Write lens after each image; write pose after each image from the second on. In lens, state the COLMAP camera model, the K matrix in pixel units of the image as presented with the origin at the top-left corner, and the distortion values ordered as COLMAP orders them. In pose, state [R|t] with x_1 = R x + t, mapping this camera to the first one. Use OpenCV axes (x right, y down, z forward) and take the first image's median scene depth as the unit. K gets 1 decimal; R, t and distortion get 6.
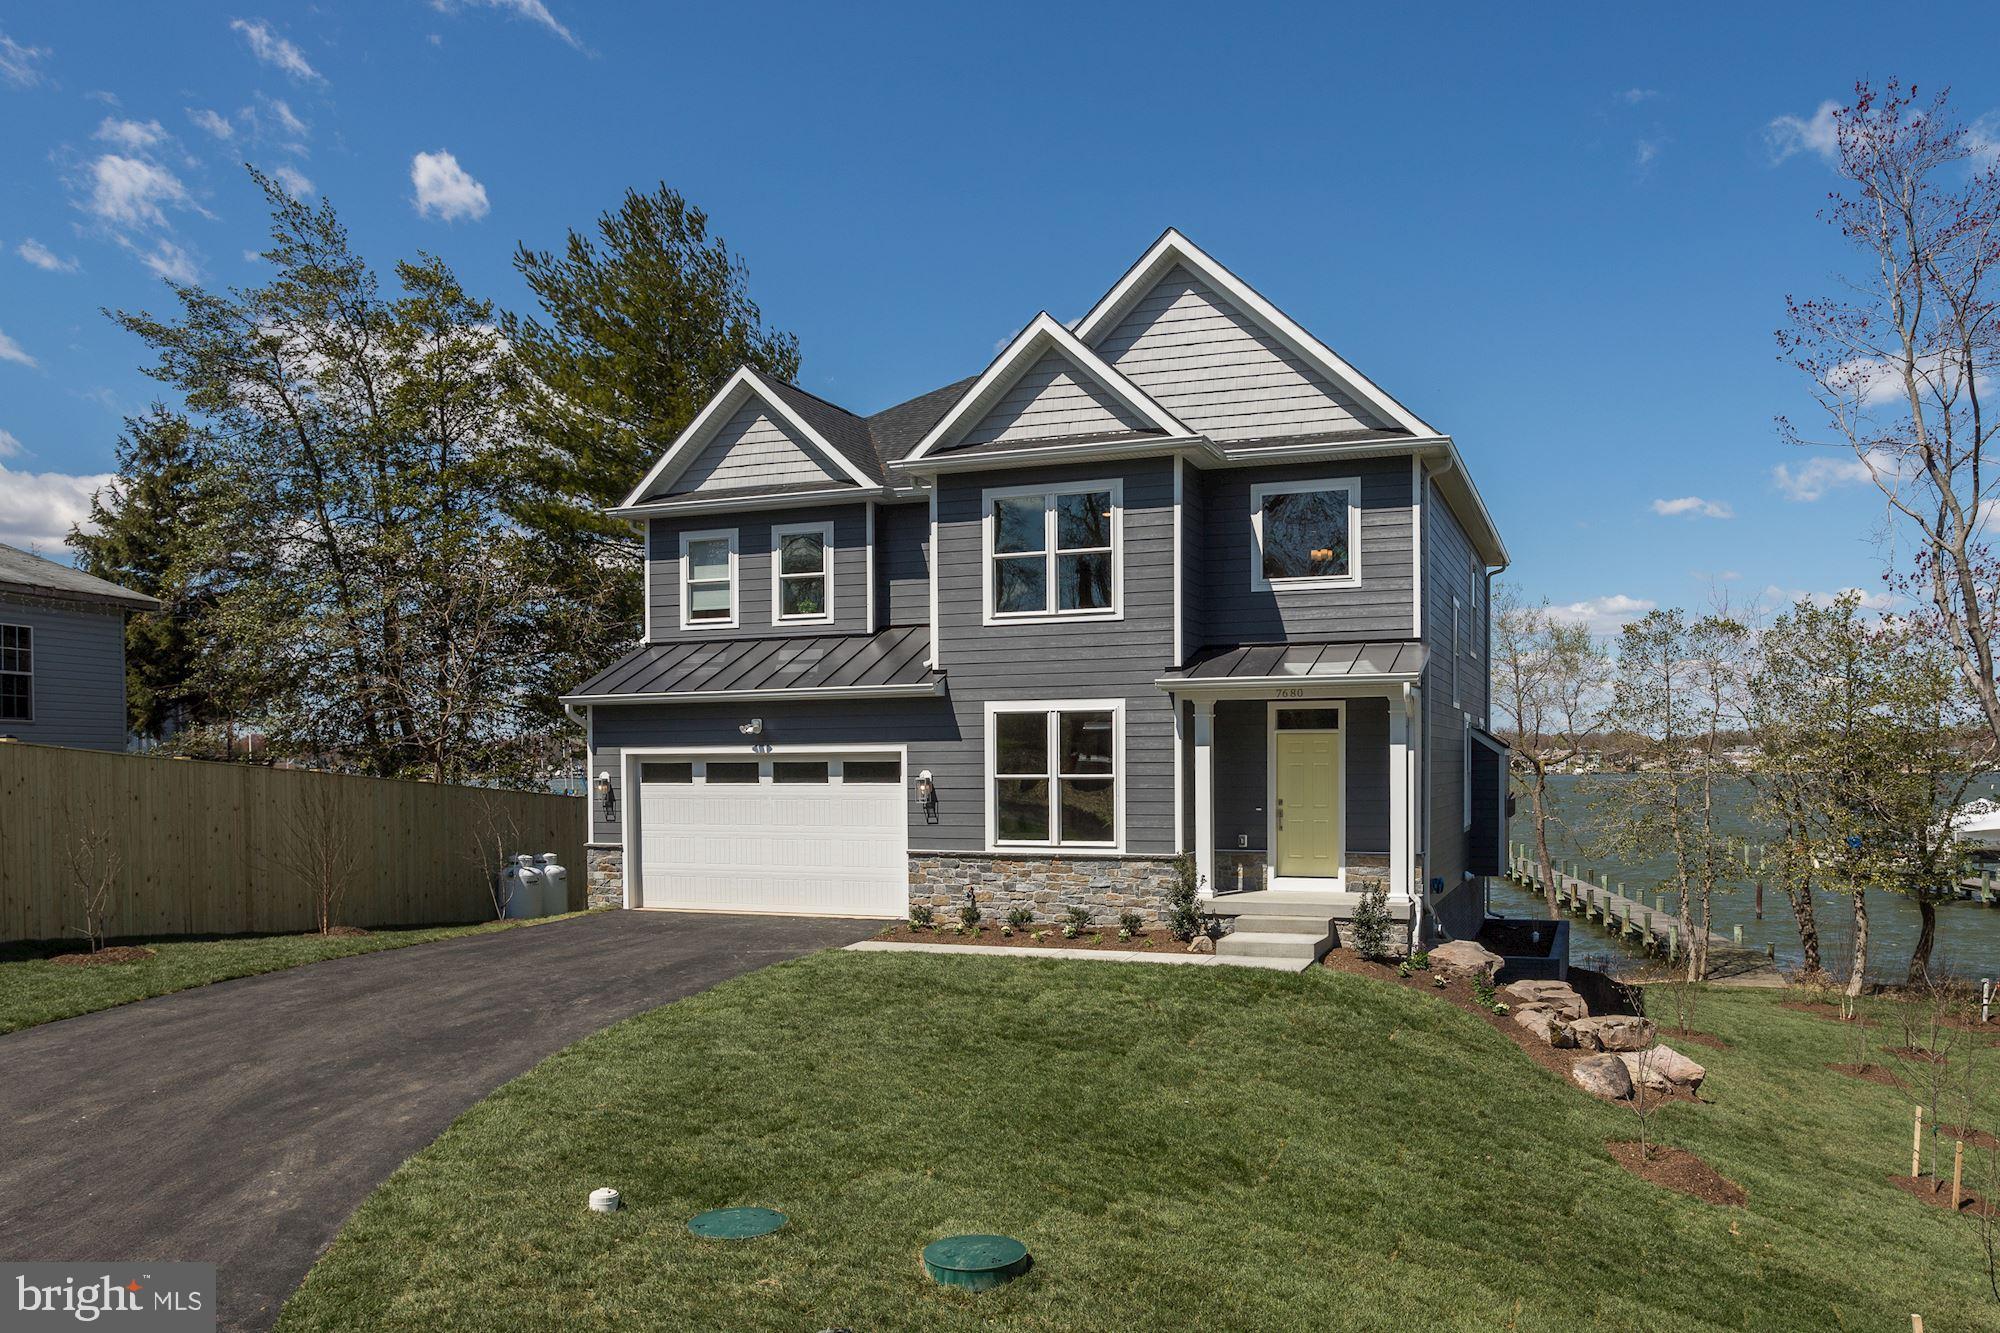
lens RADIAL K [[1127.9, 0, 1000.5], [0, 1127.9, 659.6], [0, 0, 1]] dist [-0.006550, -0.000509]
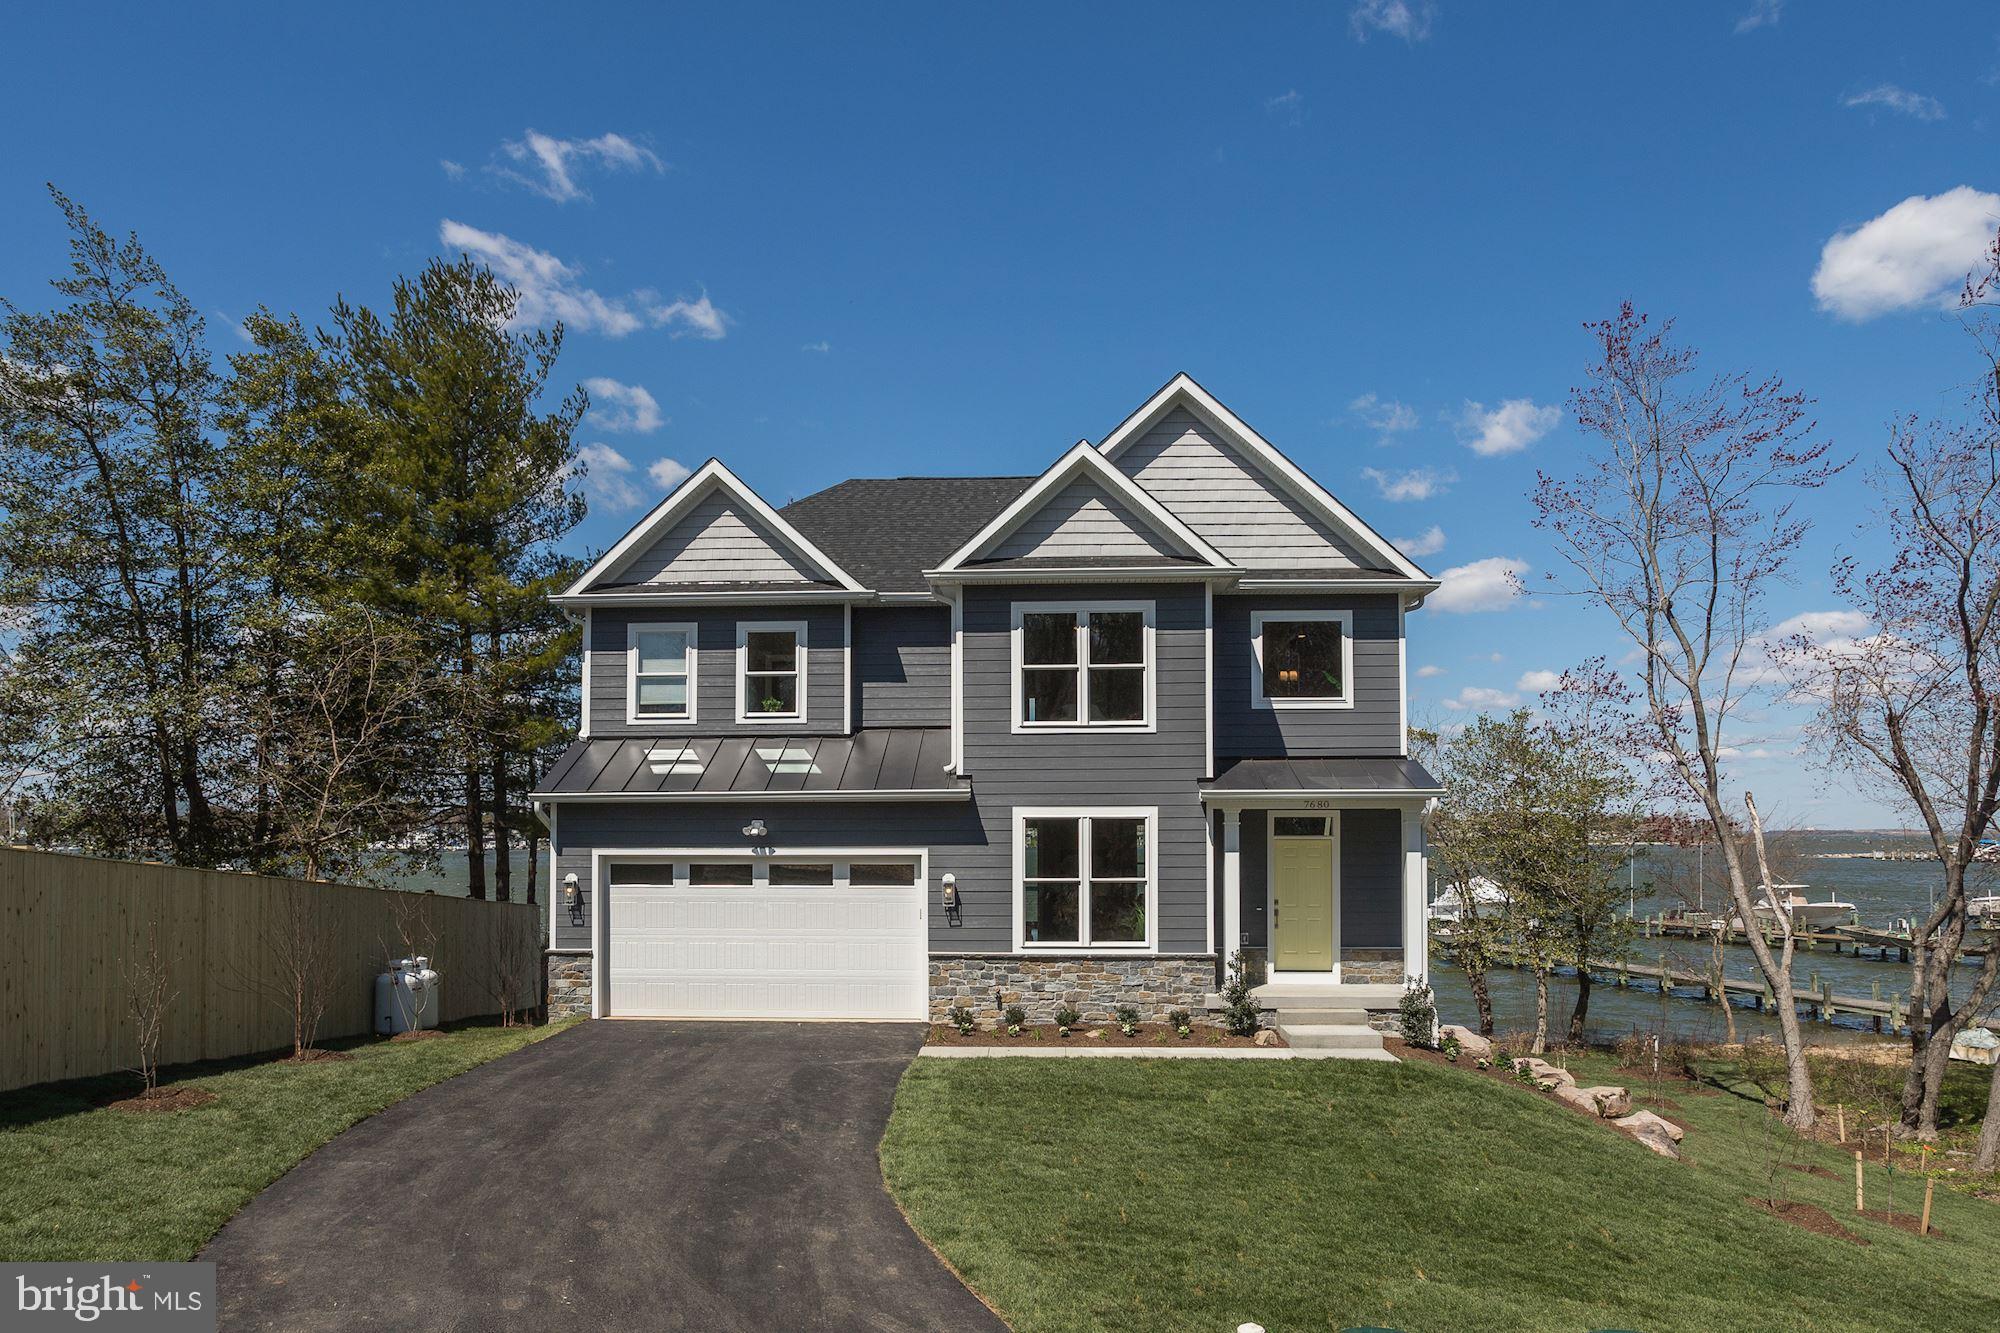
lens RADIAL K [[1090.6, 0, 1000.6], [0, 1090.6, 709.7], [0, 0, 1]] dist [-0.017557, 0.000495]
pose [[0.974267, 0.030818, 0.223279, -0.251378], [-0.022355, 0.998936, -0.040332, -0.011231], [-0.224284, 0.034303, 0.973920, 0.026186]]
